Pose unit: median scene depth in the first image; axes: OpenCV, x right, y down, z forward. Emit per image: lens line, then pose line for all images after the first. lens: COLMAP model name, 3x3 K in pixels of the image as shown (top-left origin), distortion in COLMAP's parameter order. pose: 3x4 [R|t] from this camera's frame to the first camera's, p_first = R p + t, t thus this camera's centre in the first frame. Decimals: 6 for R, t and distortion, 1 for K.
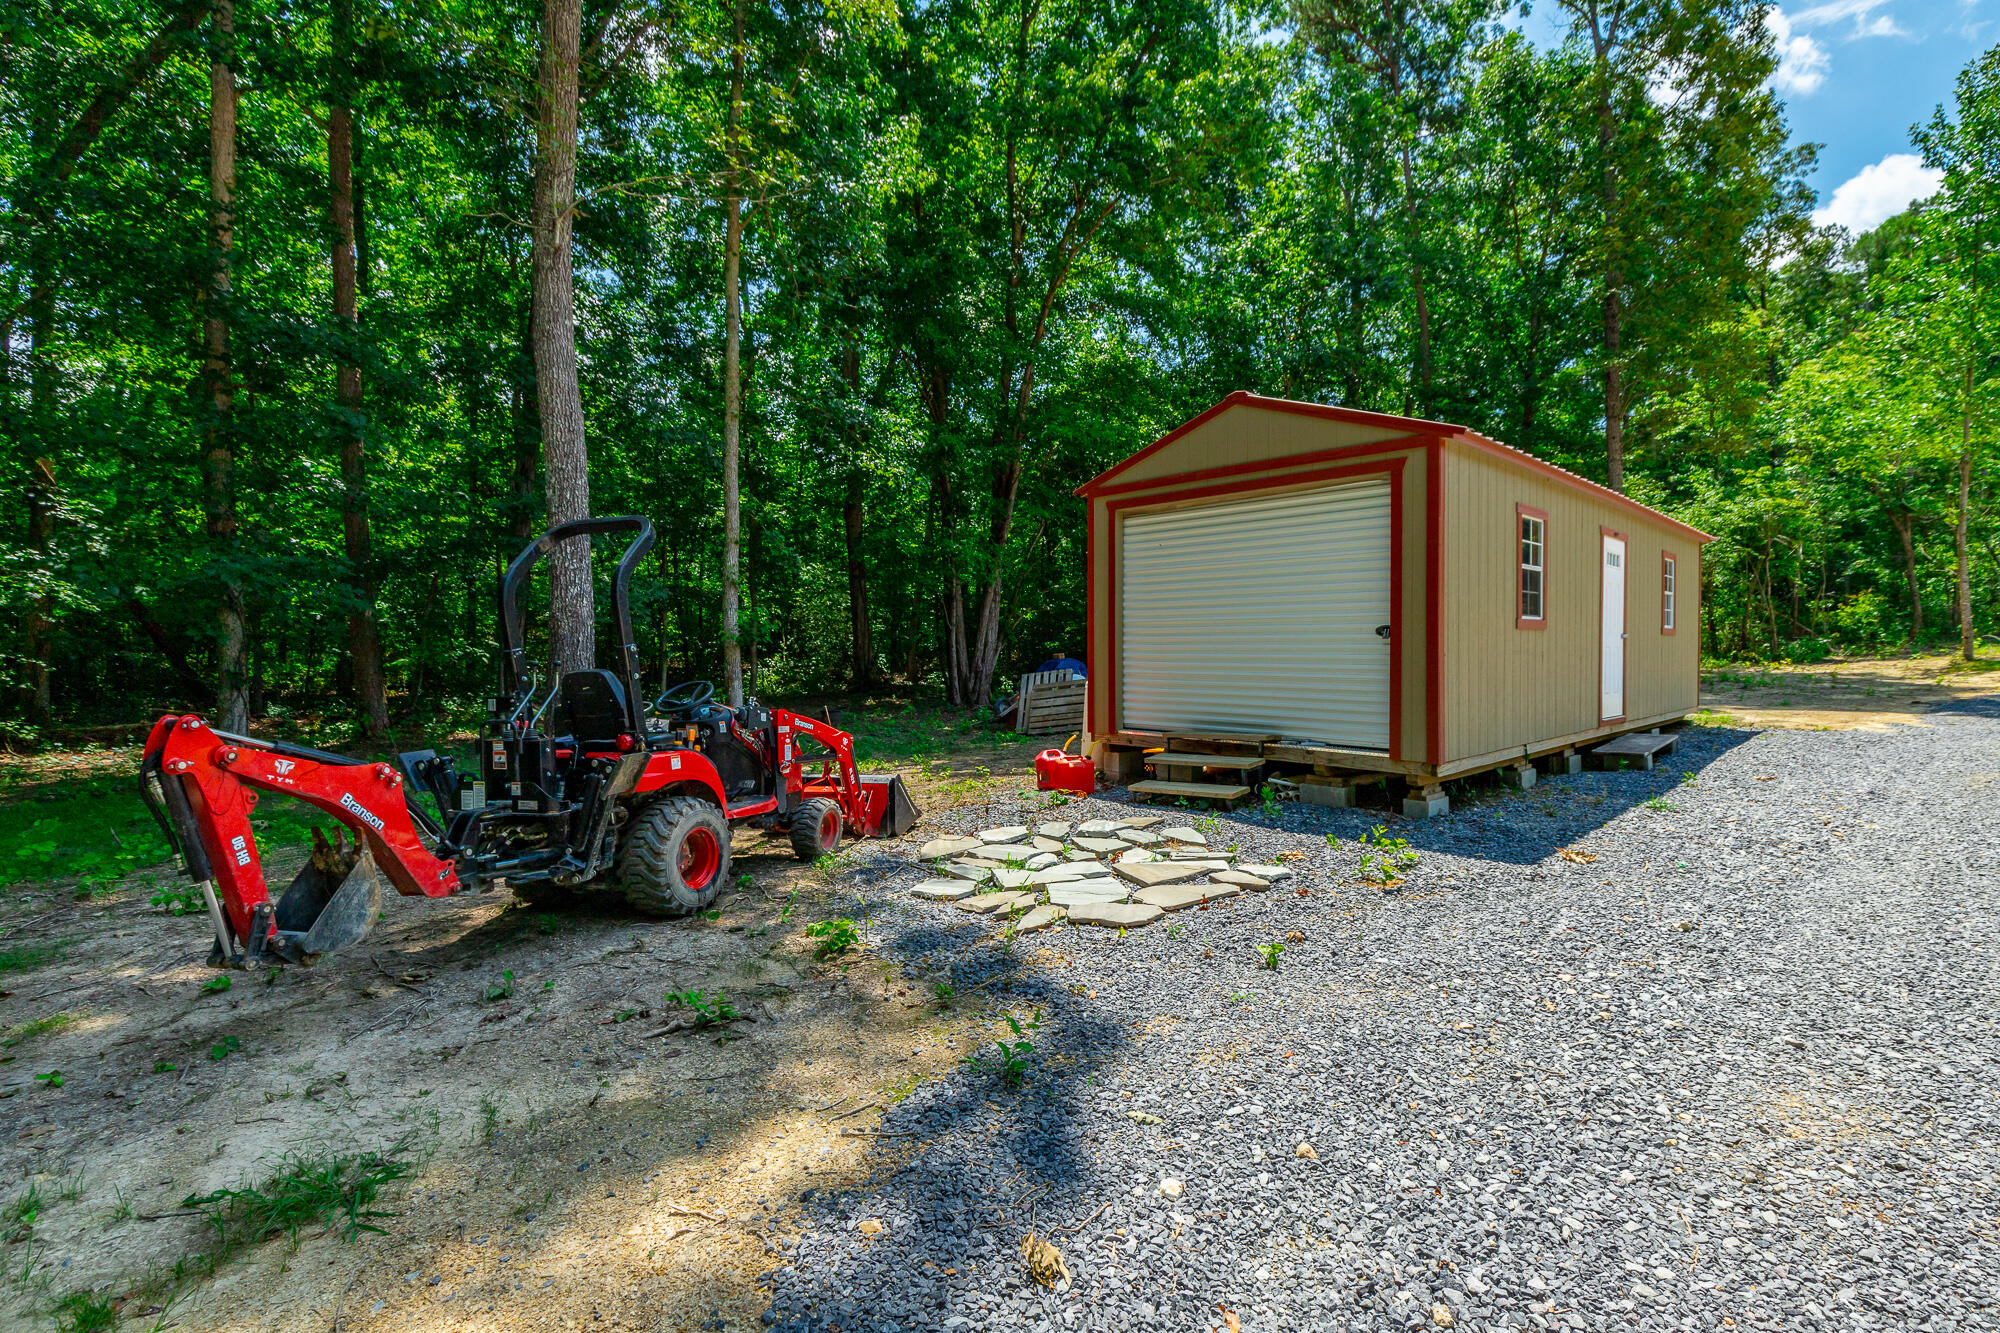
lens RADIAL K [[856.4, 0, 999.7], [0, 856.4, 657.5], [0, 0, 1]] dist [-0.000113, -0.000031]
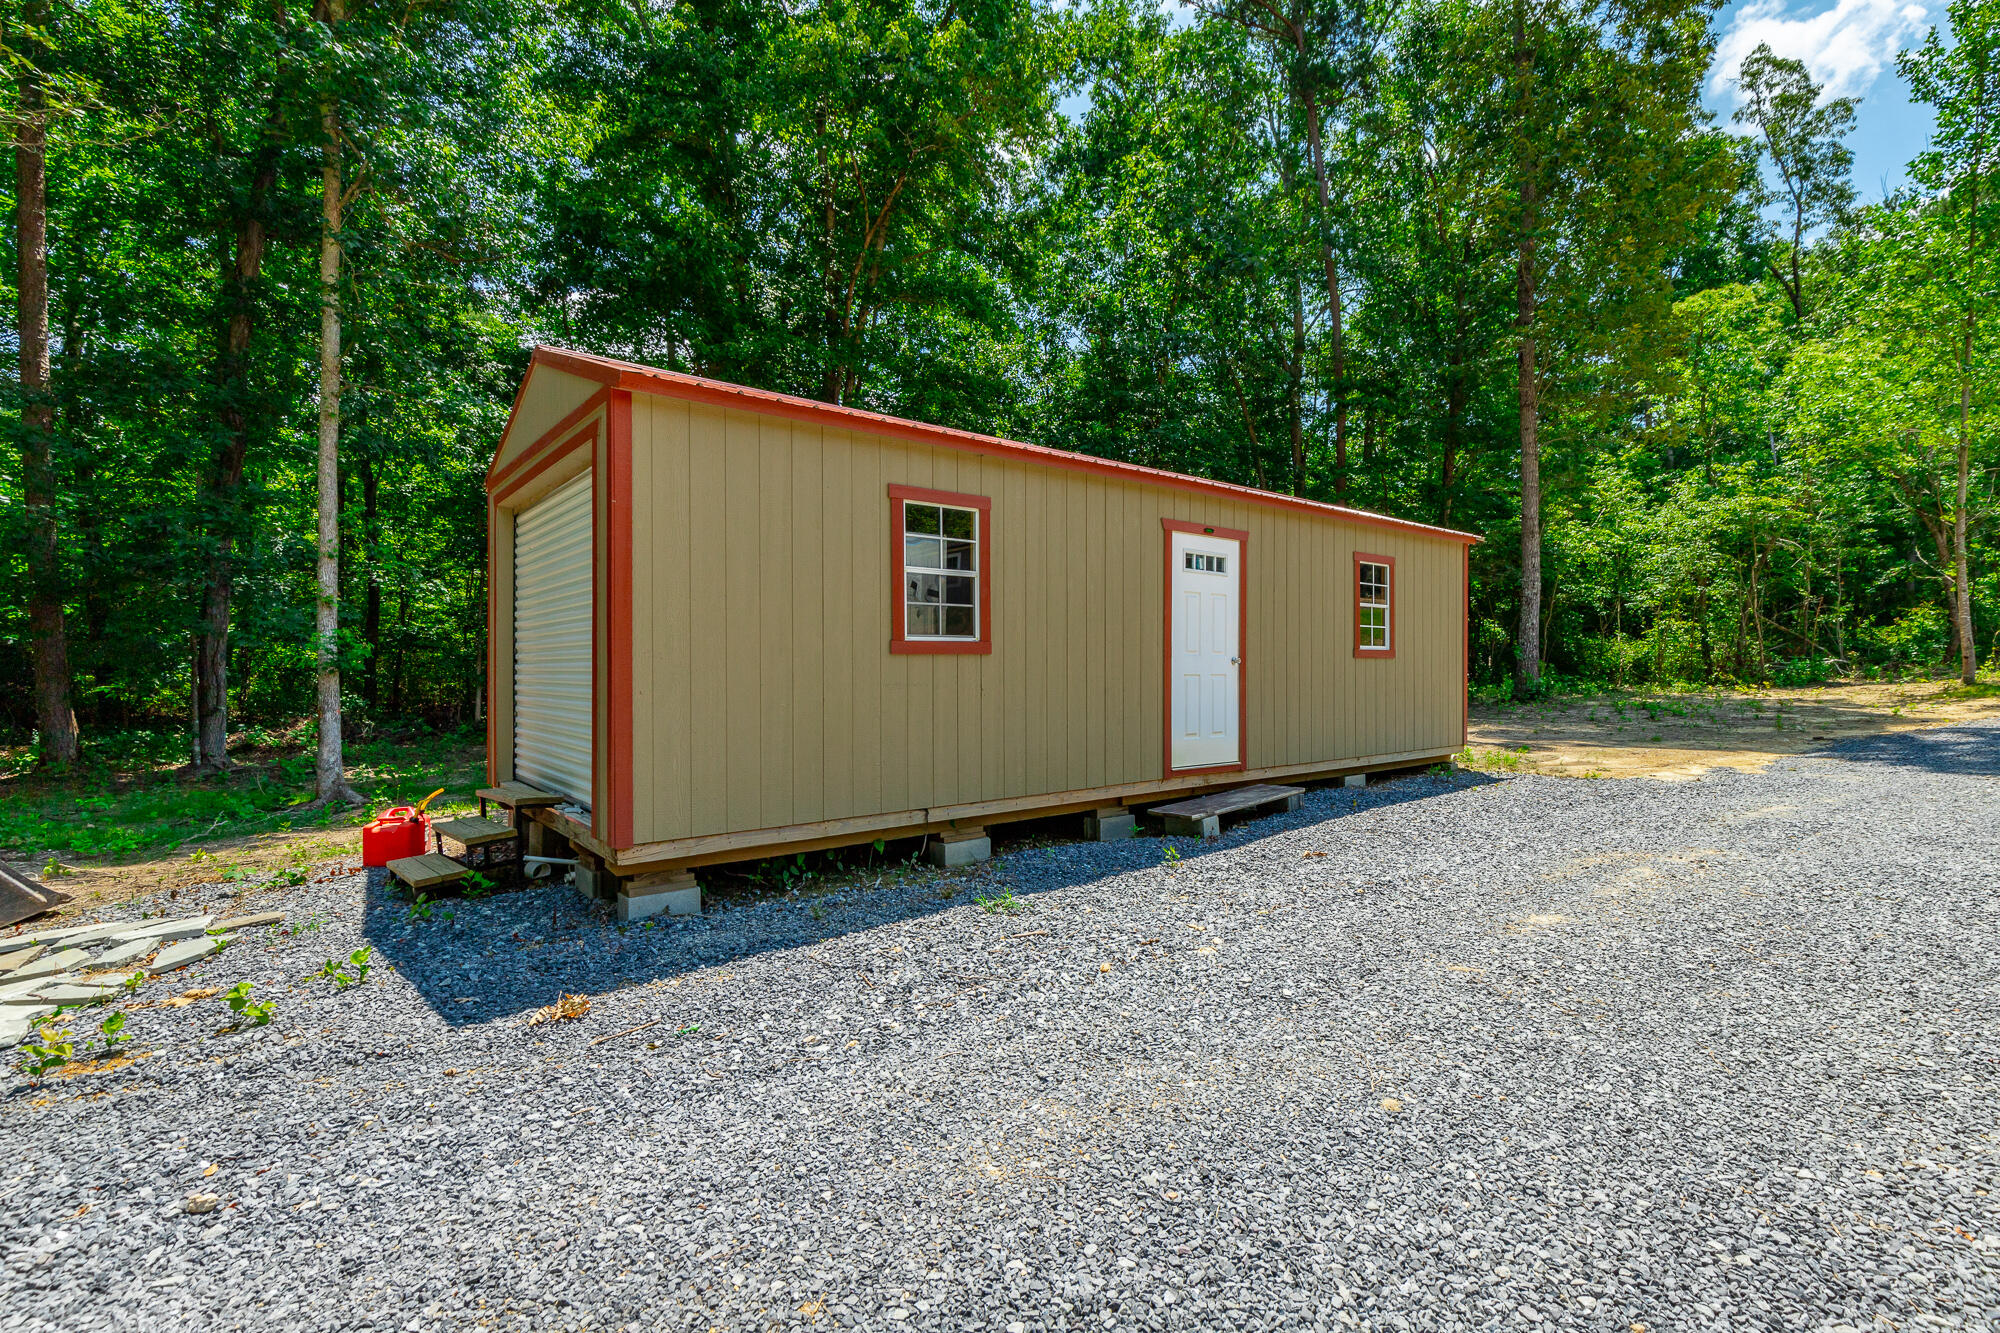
lens RADIAL K [[863.2, 0, 1004.0], [0, 863.2, 672.7], [0, 0, 1]] dist [0.001863, 0.000276]
pose [[0.997361, -0.003792, -0.072502, 0.199315], [0.003122, 0.999951, -0.009350, -0.002209], [0.072534, 0.009098, 0.997324, 0.070653]]
